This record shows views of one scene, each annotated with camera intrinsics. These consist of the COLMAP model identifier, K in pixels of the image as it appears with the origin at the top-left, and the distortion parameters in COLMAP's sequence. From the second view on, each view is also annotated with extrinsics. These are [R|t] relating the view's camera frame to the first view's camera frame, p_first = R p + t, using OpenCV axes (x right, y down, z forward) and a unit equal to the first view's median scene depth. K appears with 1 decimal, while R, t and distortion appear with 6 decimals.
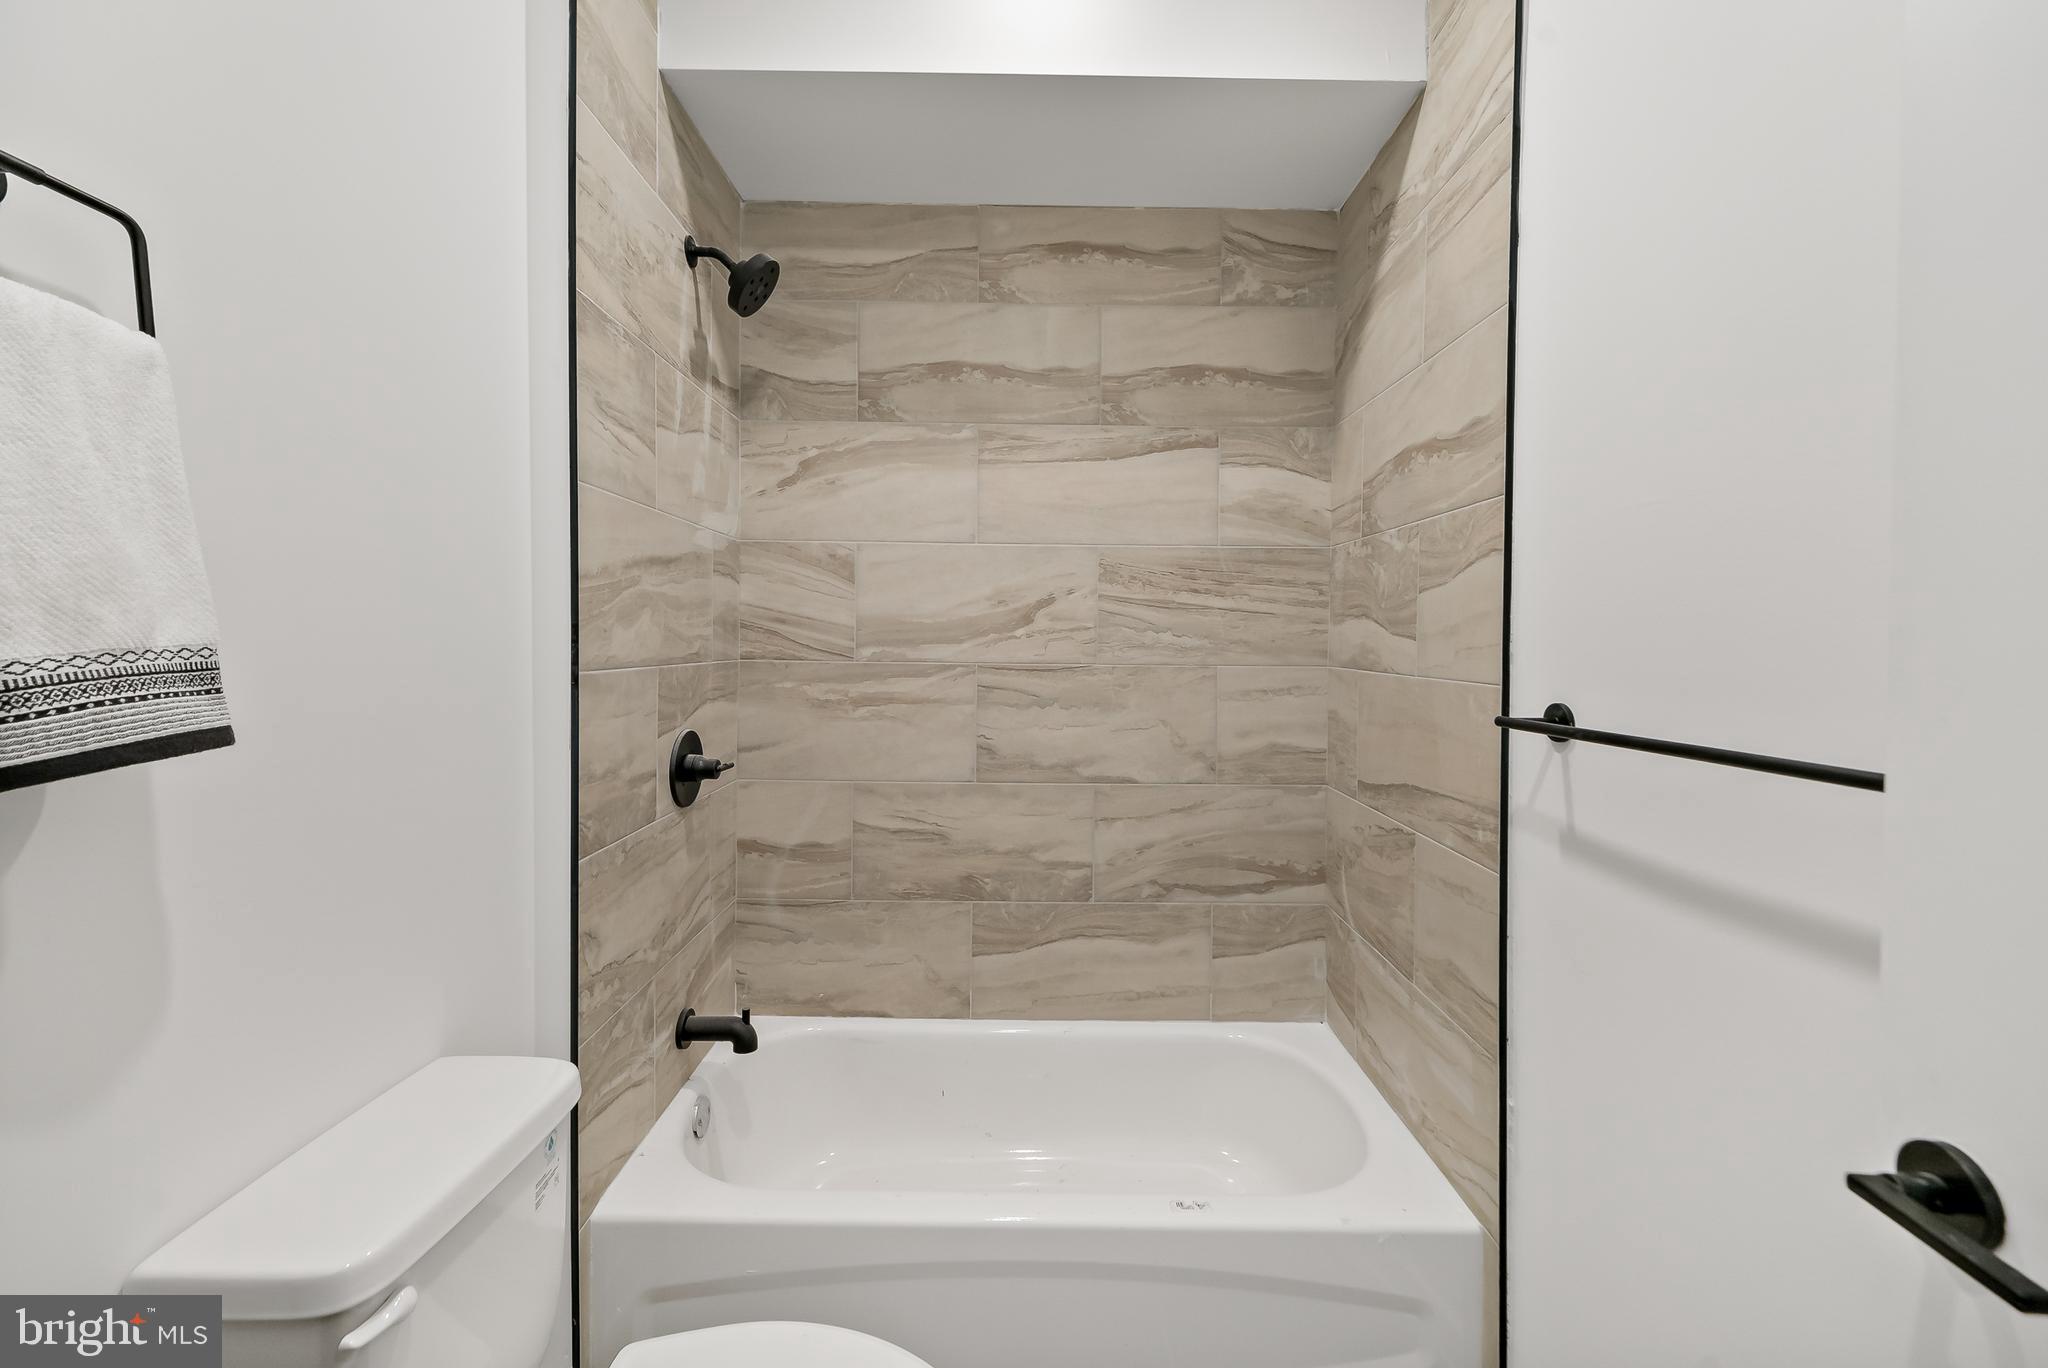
lens RADIAL K [[838.1, 0, 1029.3], [0, 838.1, 669.4], [0, 0, 1]] dist [-0.000296, -0.000387]
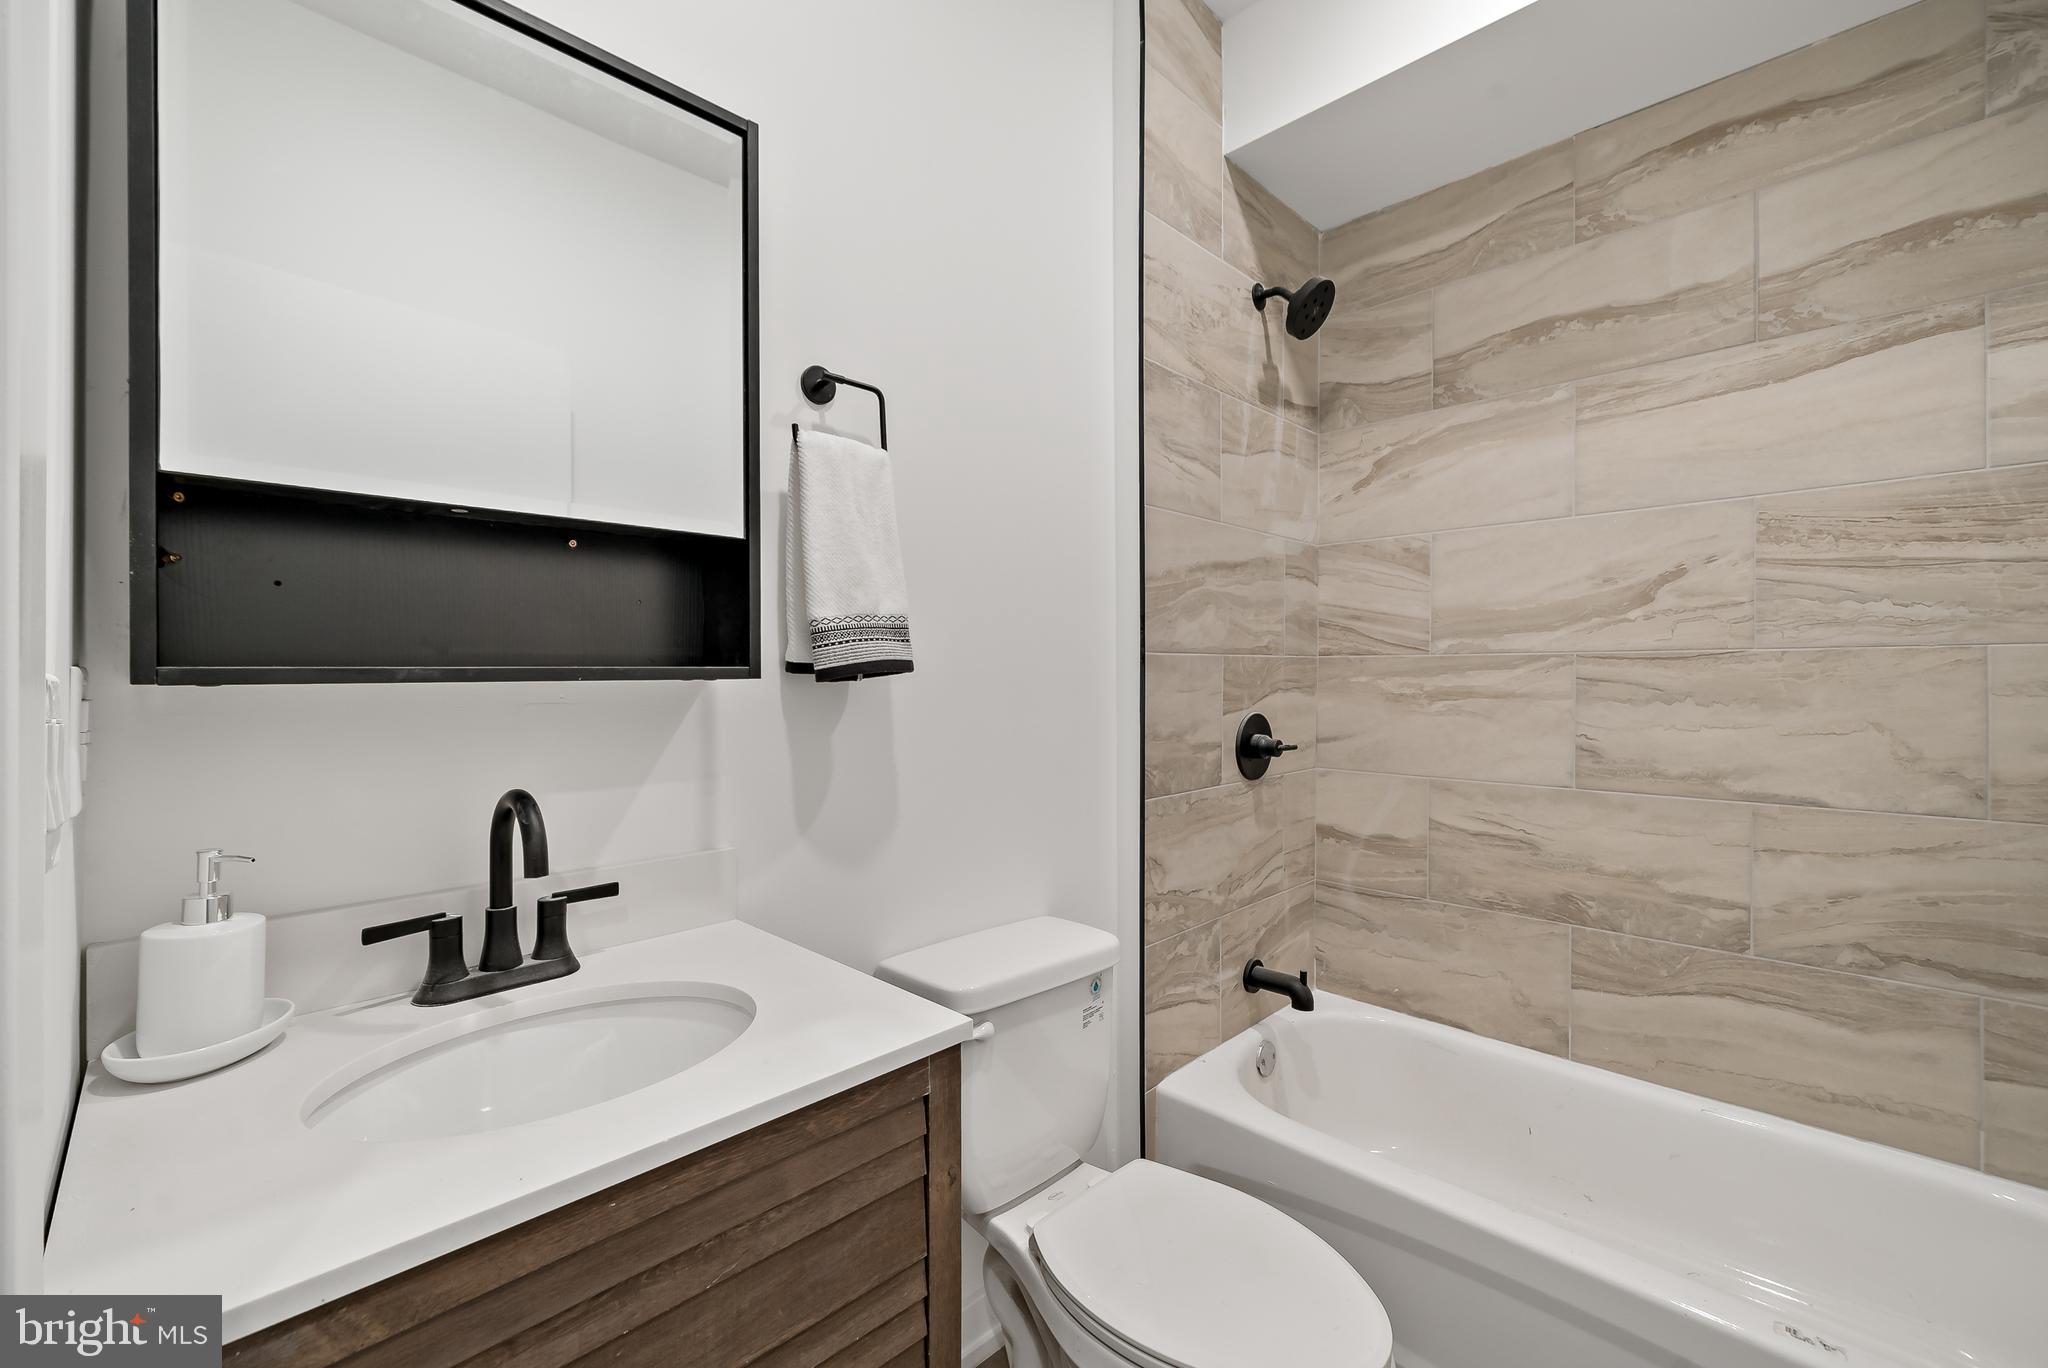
lens RADIAL K [[838.1, 0, 1024.9], [0, 838.1, 683.5], [0, 0, 1]] dist [-0.000296, -0.000387]
pose [[0.710430, -0.004146, -0.703756, 0.148635], [-0.009510, 0.999835, -0.015491, 0.045320], [0.703704, 0.017698, 0.710273, -0.028797]]
